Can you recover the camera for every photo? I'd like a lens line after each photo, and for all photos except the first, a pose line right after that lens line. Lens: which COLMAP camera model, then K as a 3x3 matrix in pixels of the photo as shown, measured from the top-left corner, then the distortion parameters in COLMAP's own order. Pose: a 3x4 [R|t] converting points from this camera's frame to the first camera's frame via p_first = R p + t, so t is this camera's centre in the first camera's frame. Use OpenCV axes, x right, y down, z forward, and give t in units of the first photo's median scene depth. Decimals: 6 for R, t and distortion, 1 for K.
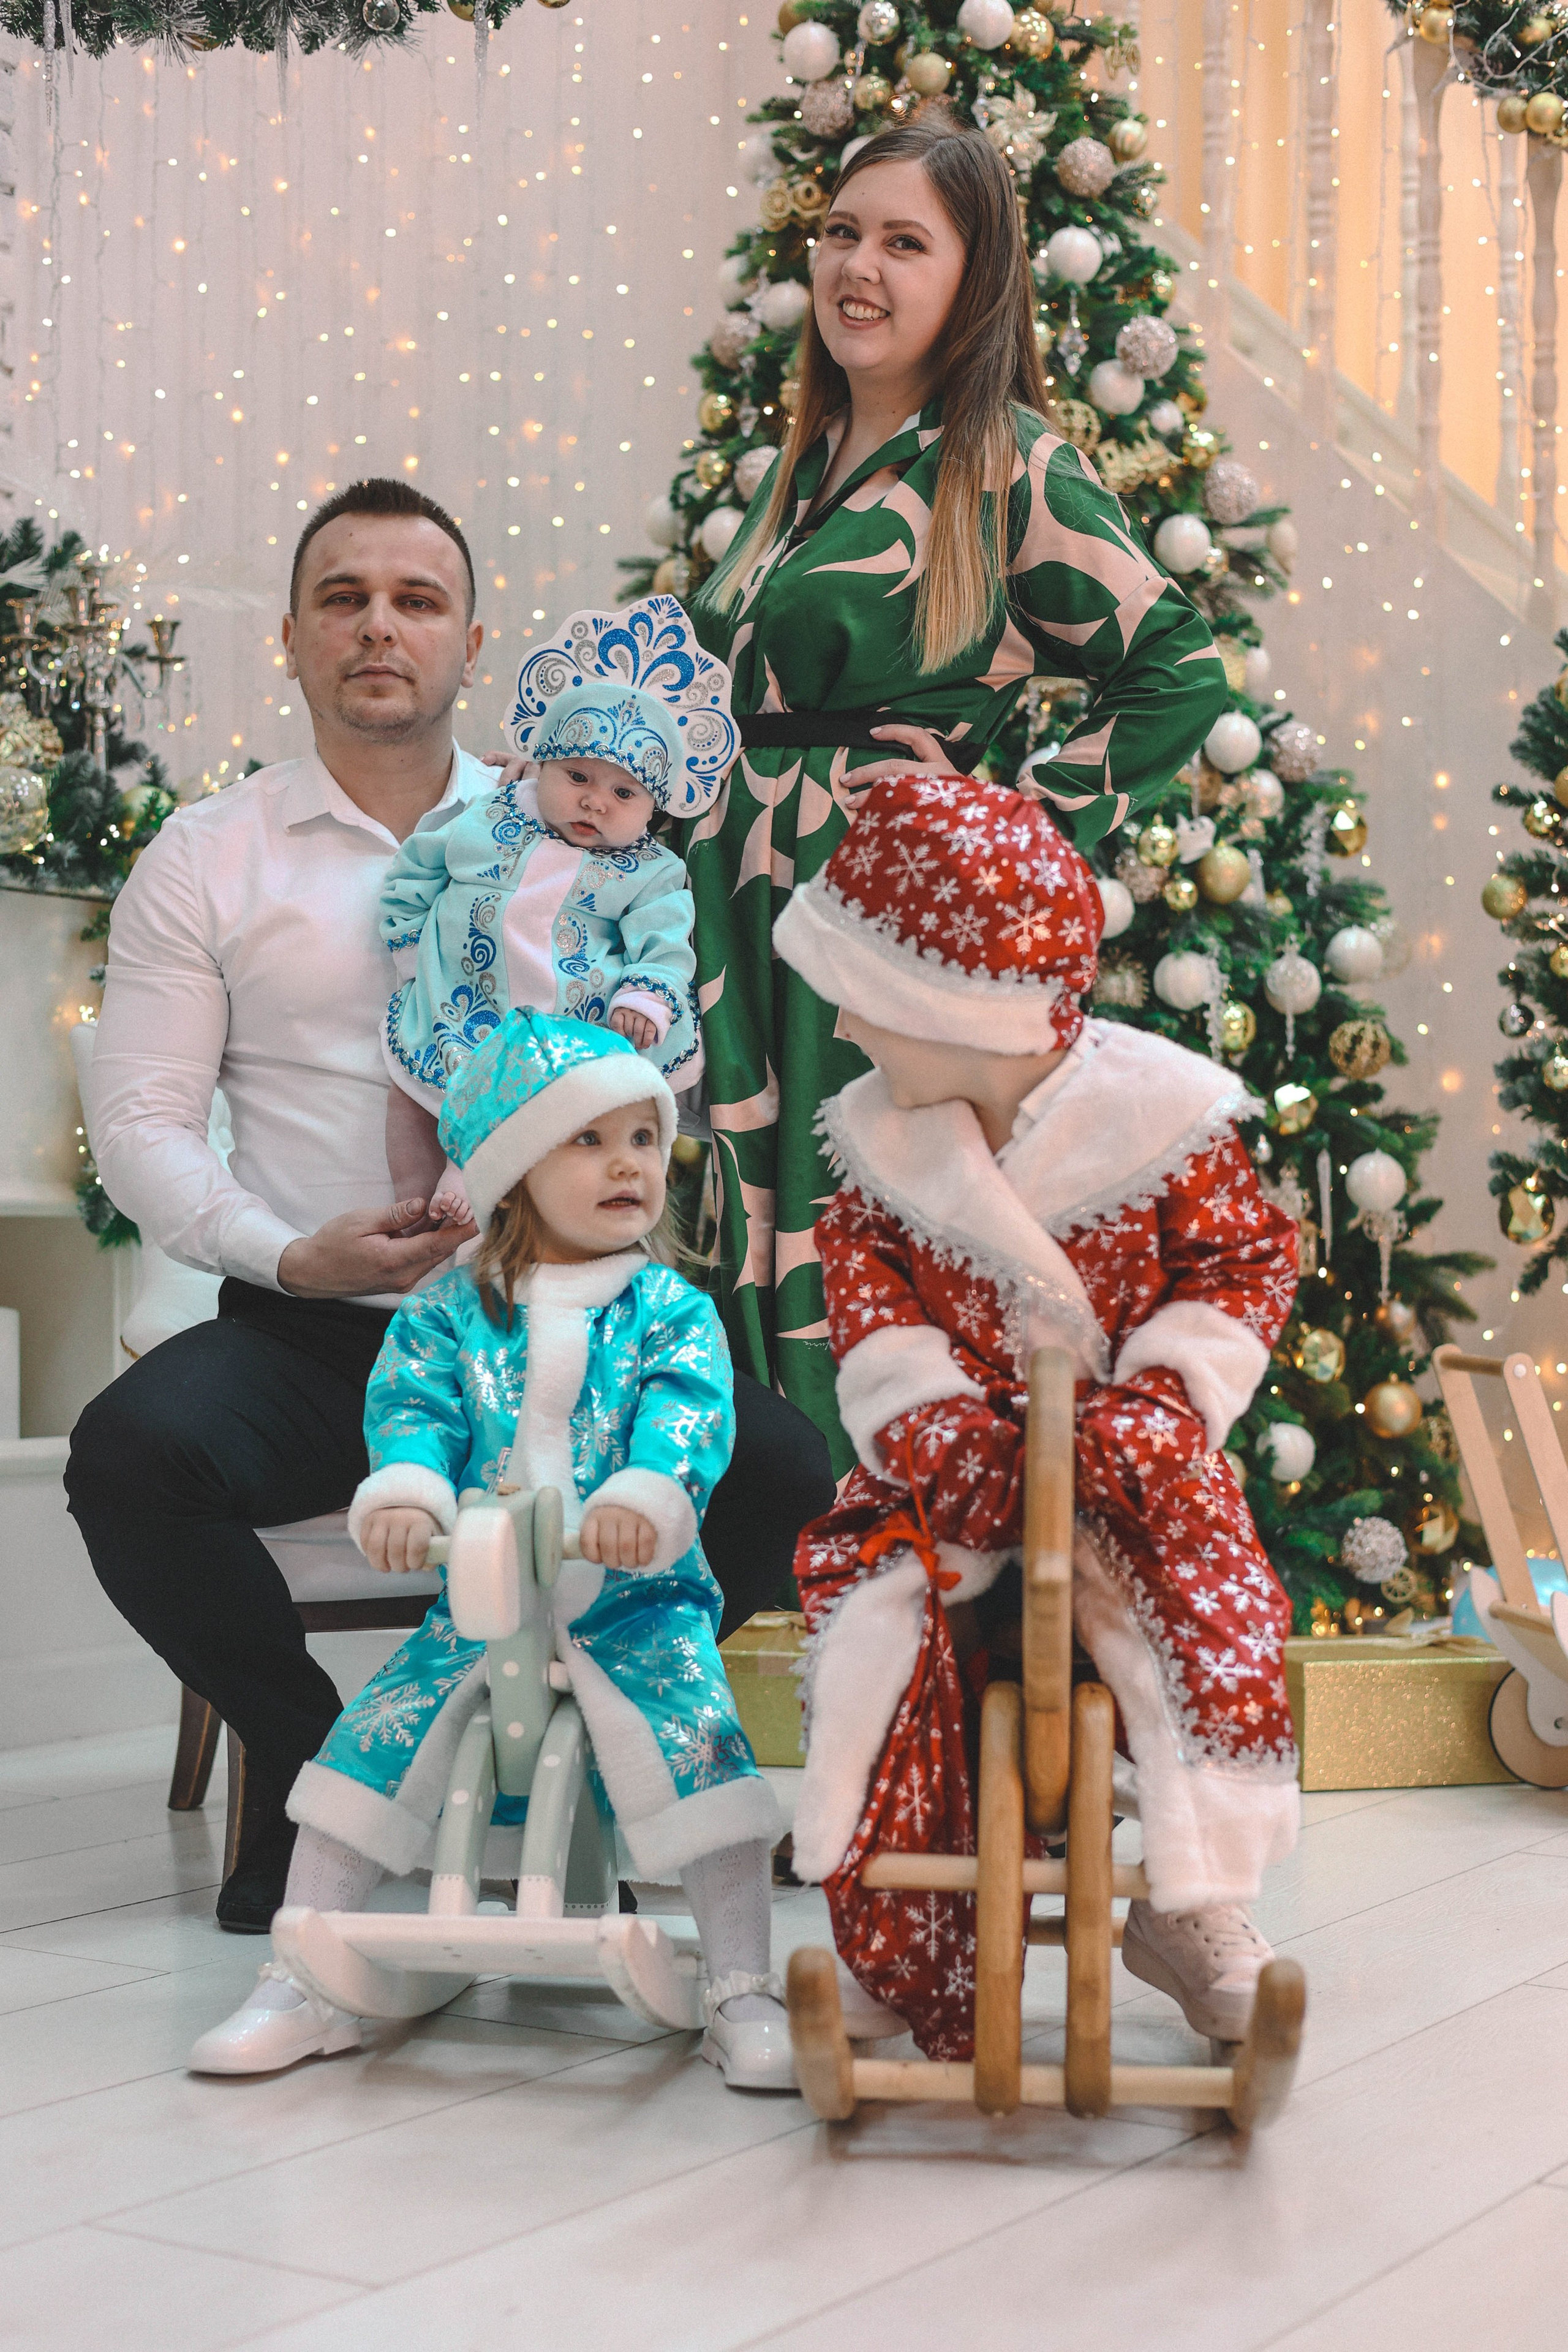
lens RADIAL K [[3531.5, 0, 785.0], [0, 3531.5, 1239.1], [0, 0, 1]] dist [0.039882, -0.213566]
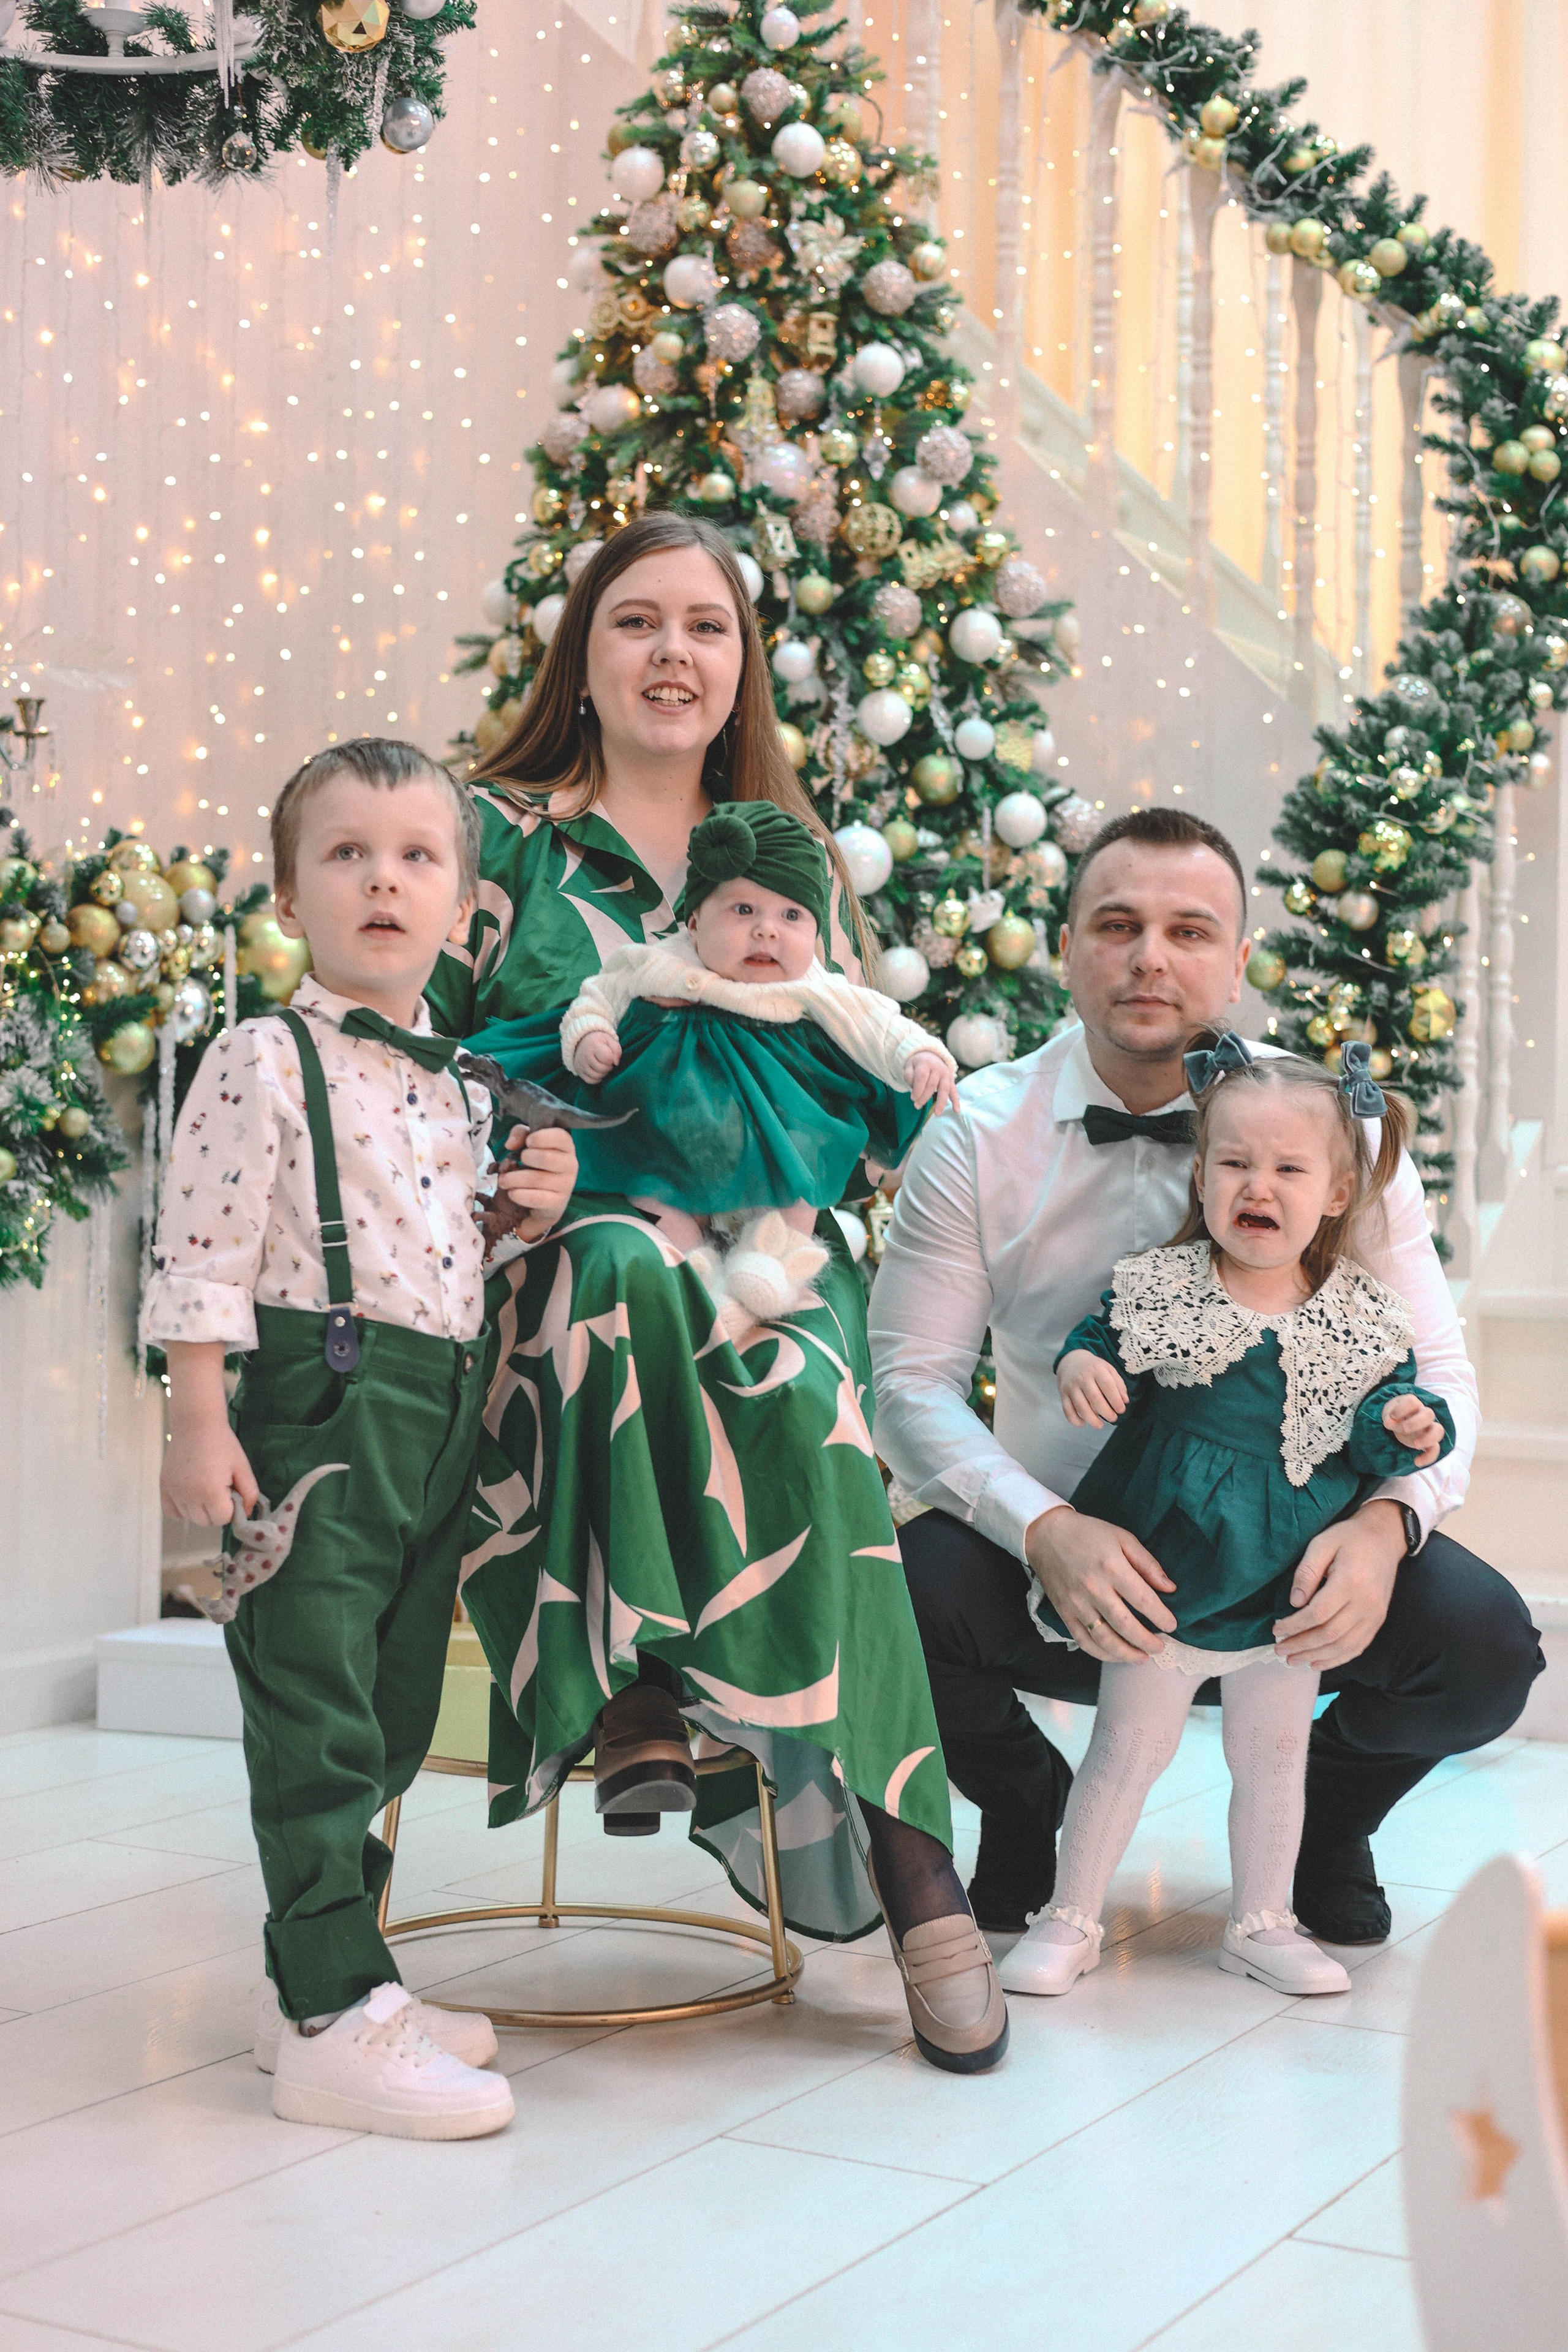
lens RADIAL K [[3277.1, 0, 784.0], [0, 3277.1, 1176.0], [0, 0, 1]] dist [0.033605, -0.160721]
pose [[0.998426, 0.007225, 0.055615, -0.001583], [-0.007174, 0.999974, -0.001129, -0.028212], [-0.055622, 0.000728, 0.998452, -0.005746]]
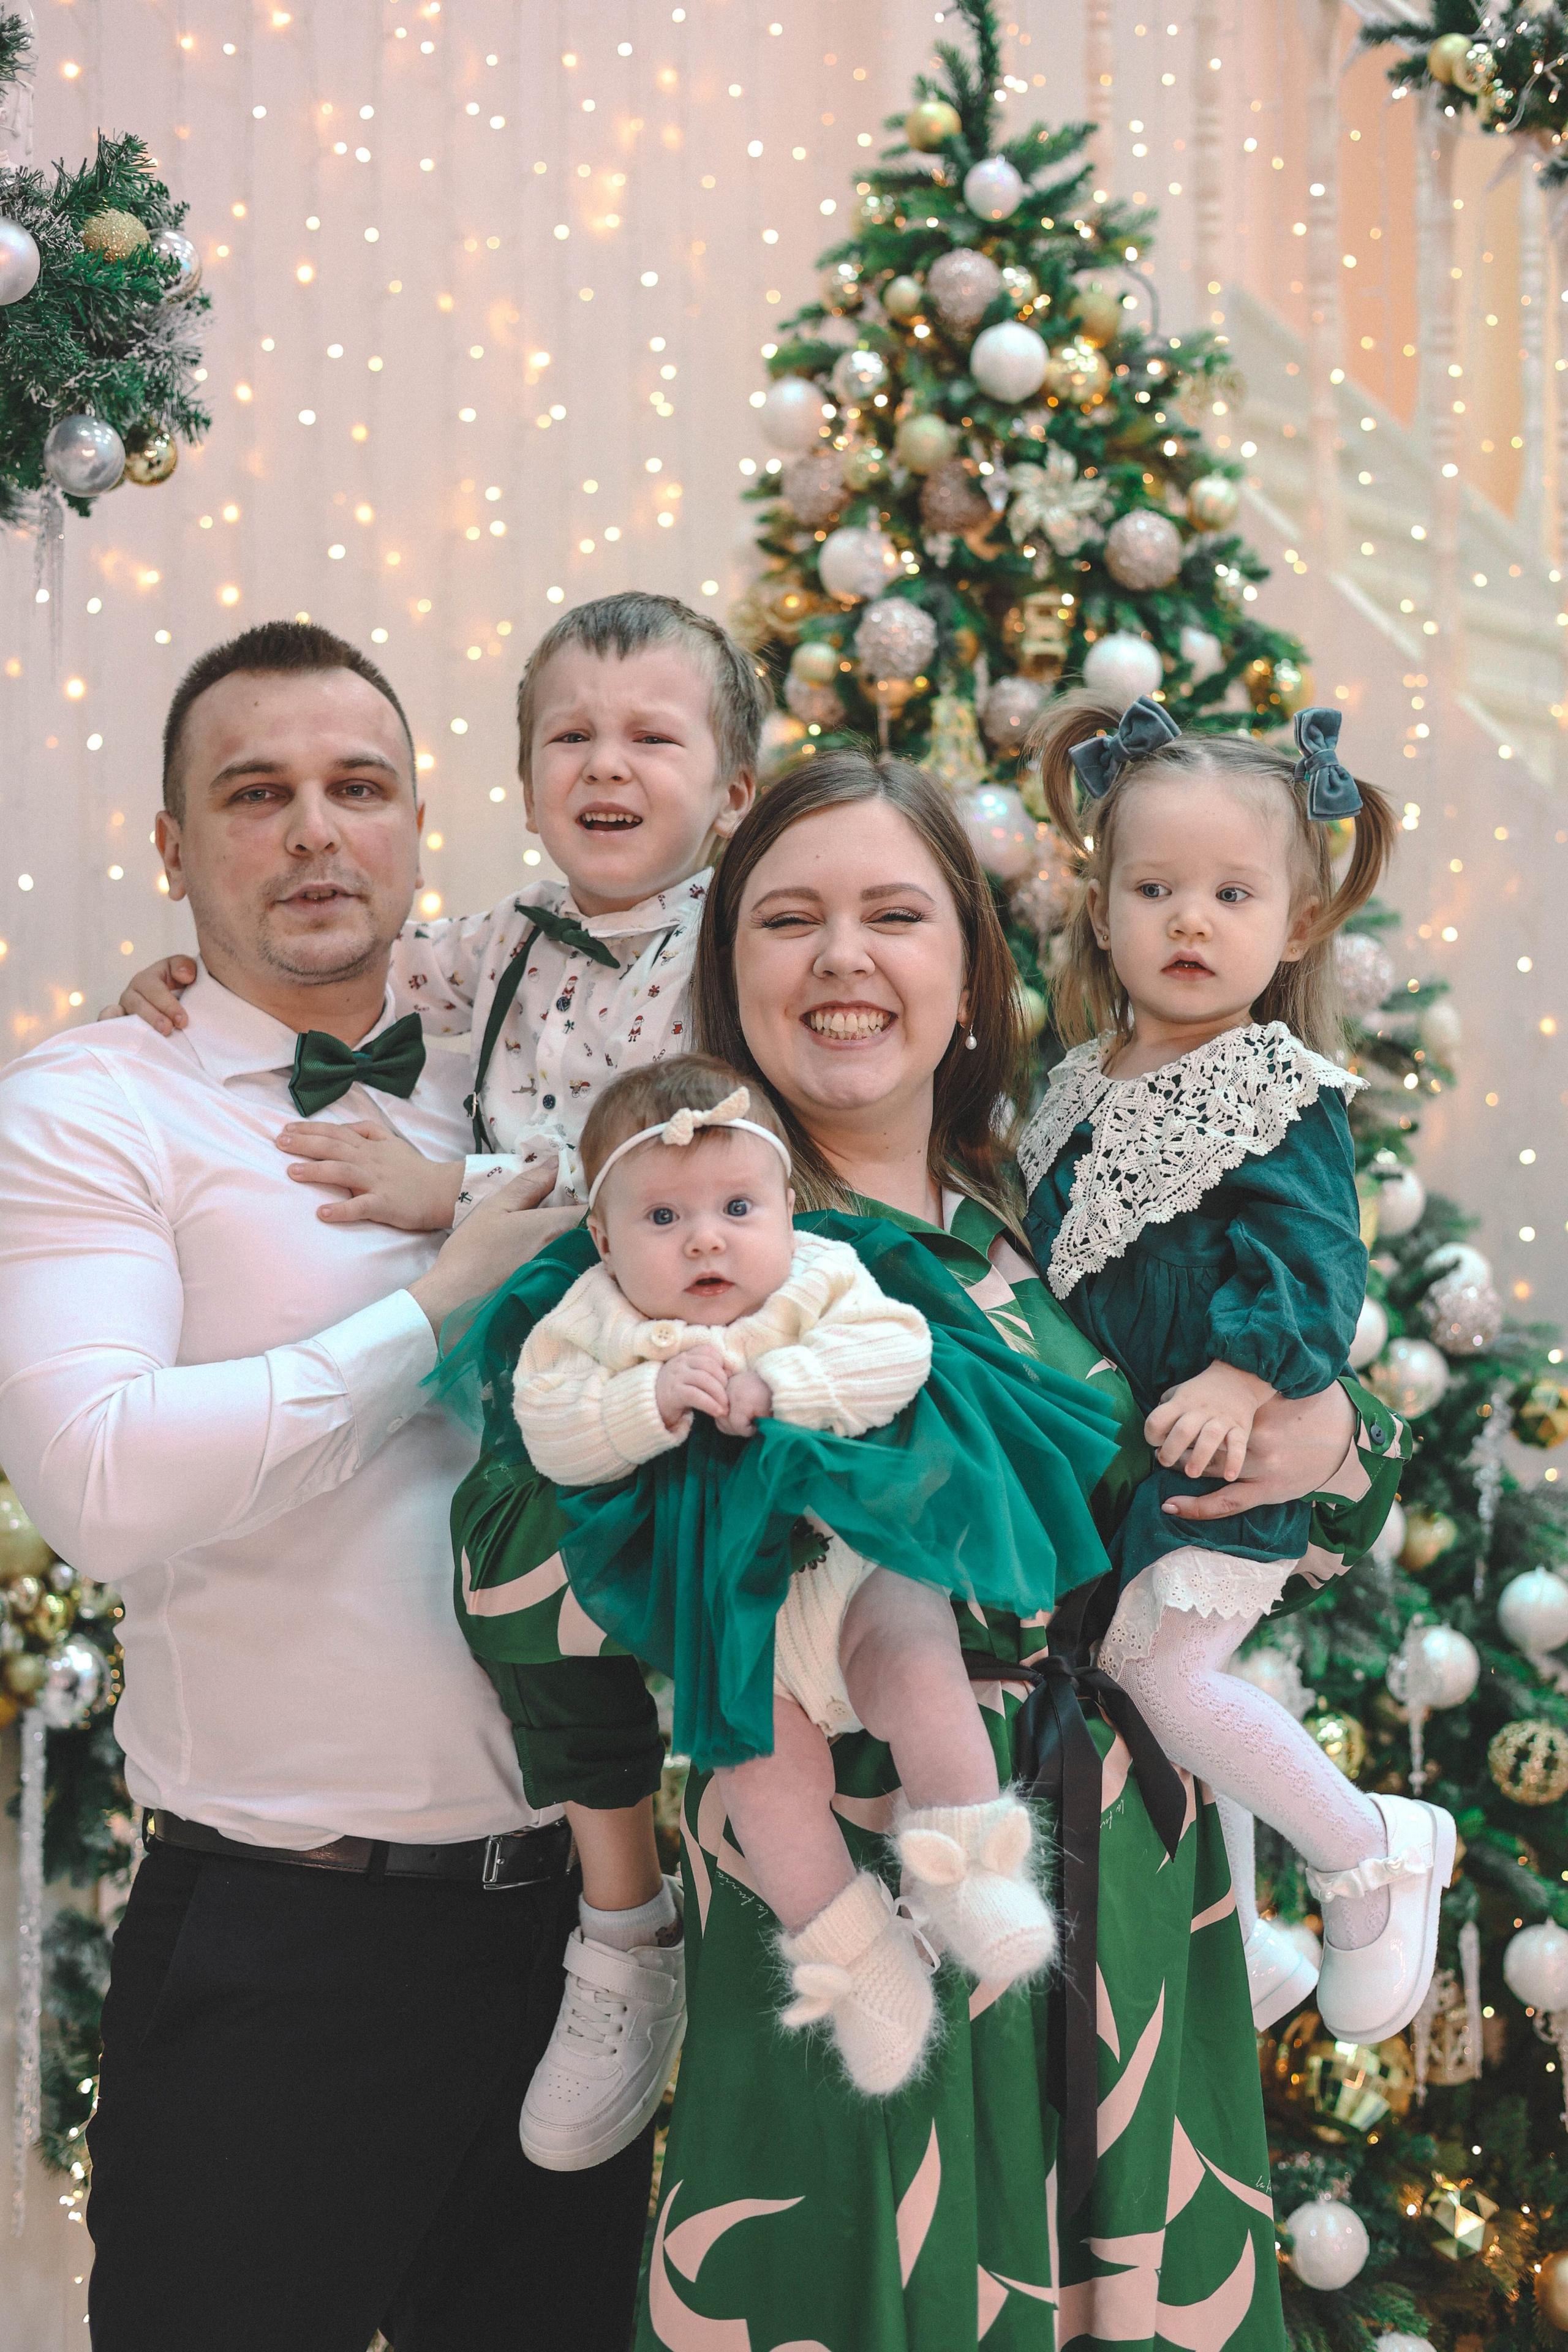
lens RADIAL K [[3277.1, 0, 784.0], [0, 3277.1, 1176.0], [0, 0, 1]] dist [0.033605, -0.160721]
pose [[0.977631, -0.016976, -0.209642, 0.151960], [0.010919, 0.999490, -0.030016, -0.149853], [0.210044, 0.027055, 0.977317, 0.309421]]
